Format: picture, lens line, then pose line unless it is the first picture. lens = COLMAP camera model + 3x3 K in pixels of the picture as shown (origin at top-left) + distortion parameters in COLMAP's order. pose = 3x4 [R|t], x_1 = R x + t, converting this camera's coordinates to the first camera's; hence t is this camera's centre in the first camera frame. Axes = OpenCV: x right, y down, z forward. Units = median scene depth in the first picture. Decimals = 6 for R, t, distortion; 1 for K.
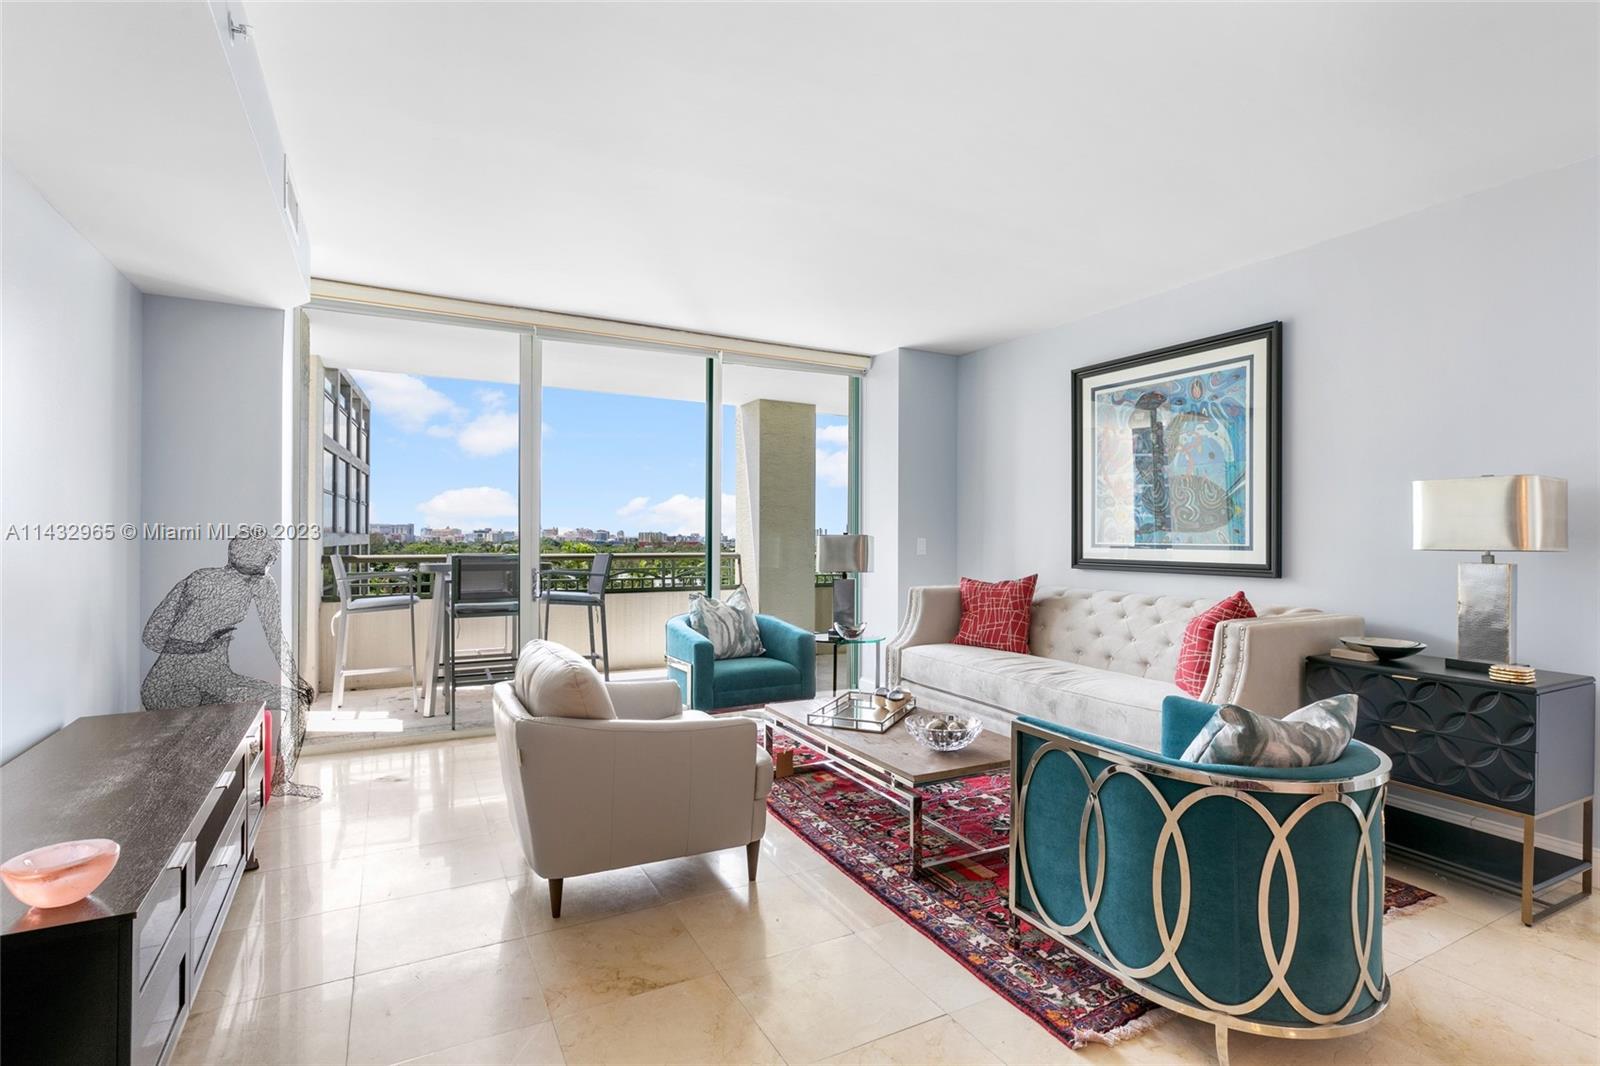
lens RADIAL K [[759.4, 0, 800.0], [0, 759.4, 533.0], [0, 0, 1]] dist [-0.000959, -0.000097]
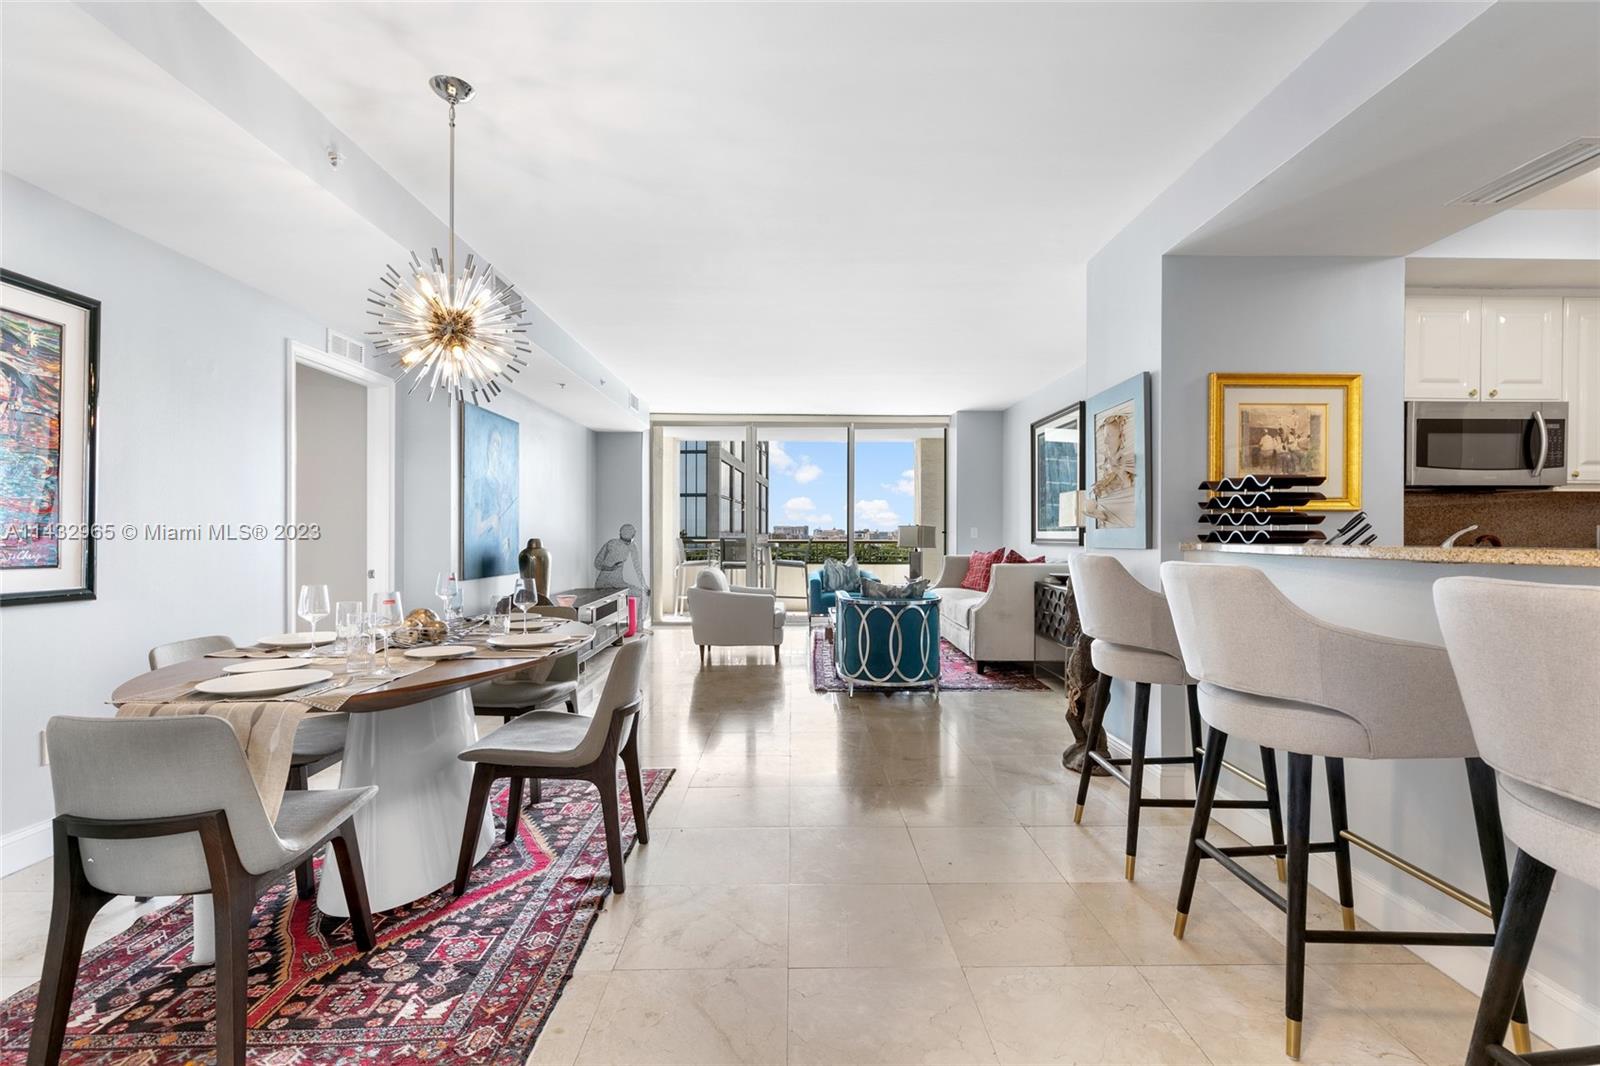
lens RADIAL K [[713.7, 0, 804.0], [0, 713.7, 535.4], [0, 0, 1]] dist [0.007138, -0.000295]
pose [[0.888717, -0.004007, -0.458440, 0.636415], [0.005838, 0.999980, 0.002577, 0.021139], [0.458420, -0.004966, 0.888722, -0.606272]]
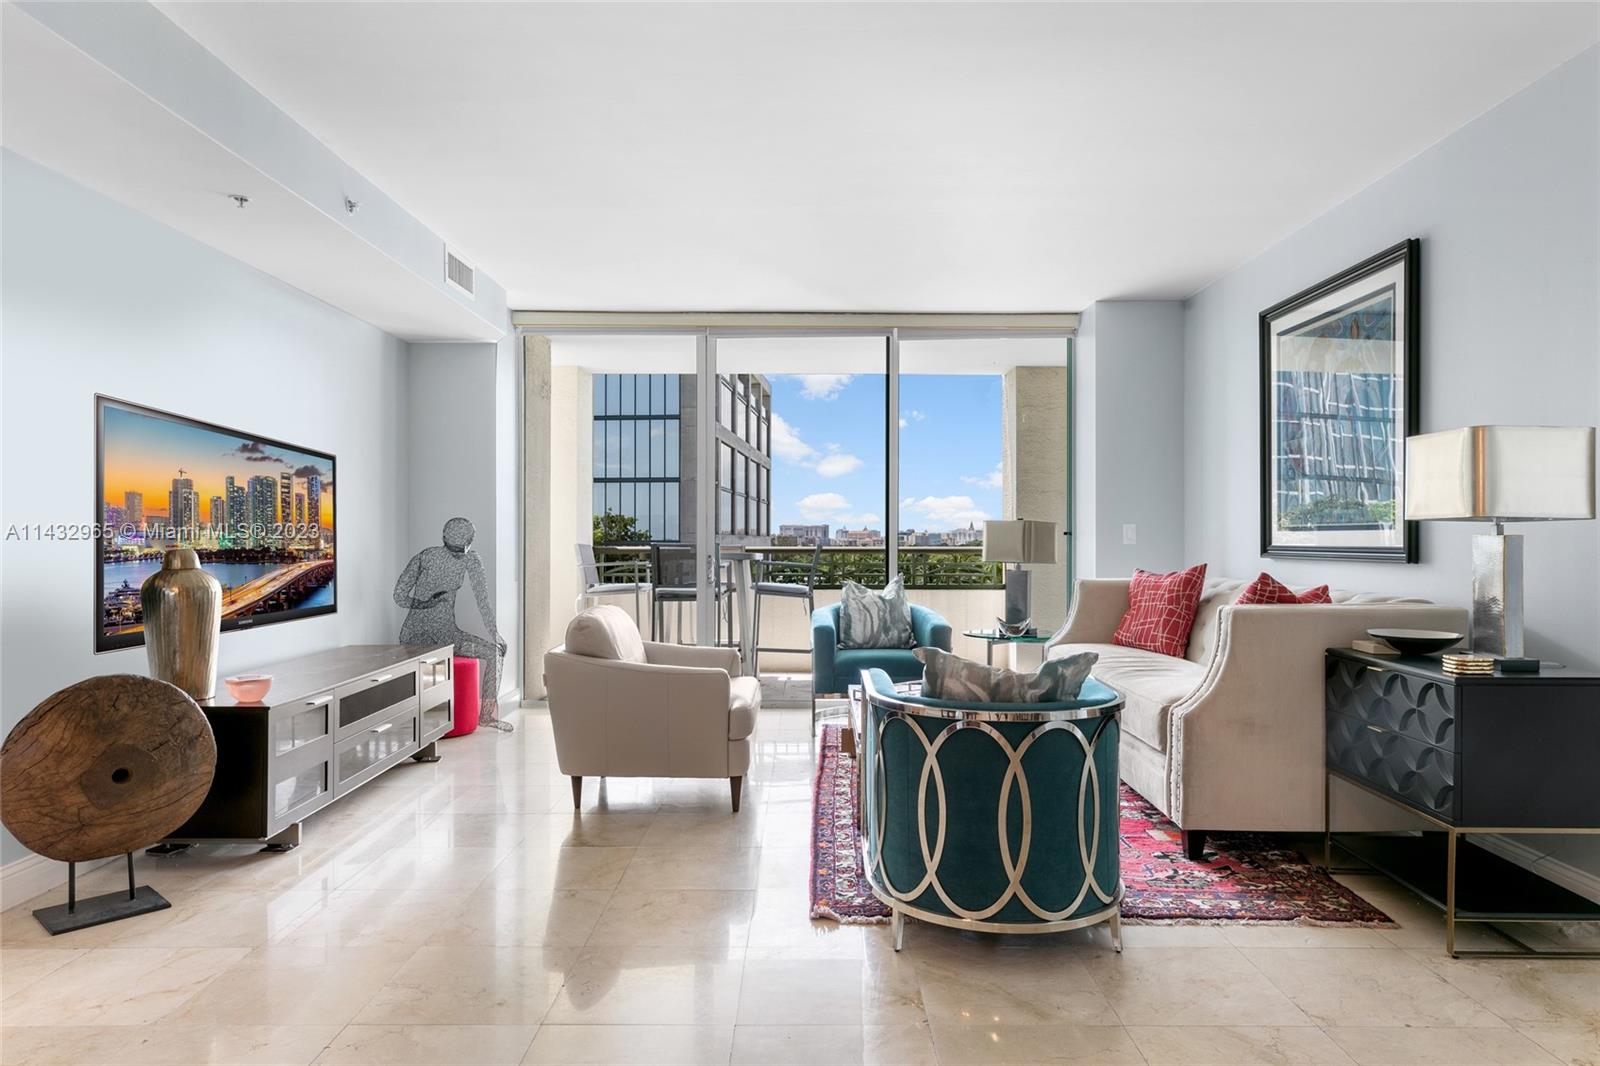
lens RADIAL K [[1006.8, 0, 800.0], [0, 1006.8, 533.0], [0, 0, 1]] dist [0.003428, 0.000280]
pose [[0.878193, -0.006387, -0.478265, 0.444145], [0.005730, 0.999980, -0.002832, 0.020927], [0.478273, -0.000254, 0.878211, -0.178168]]
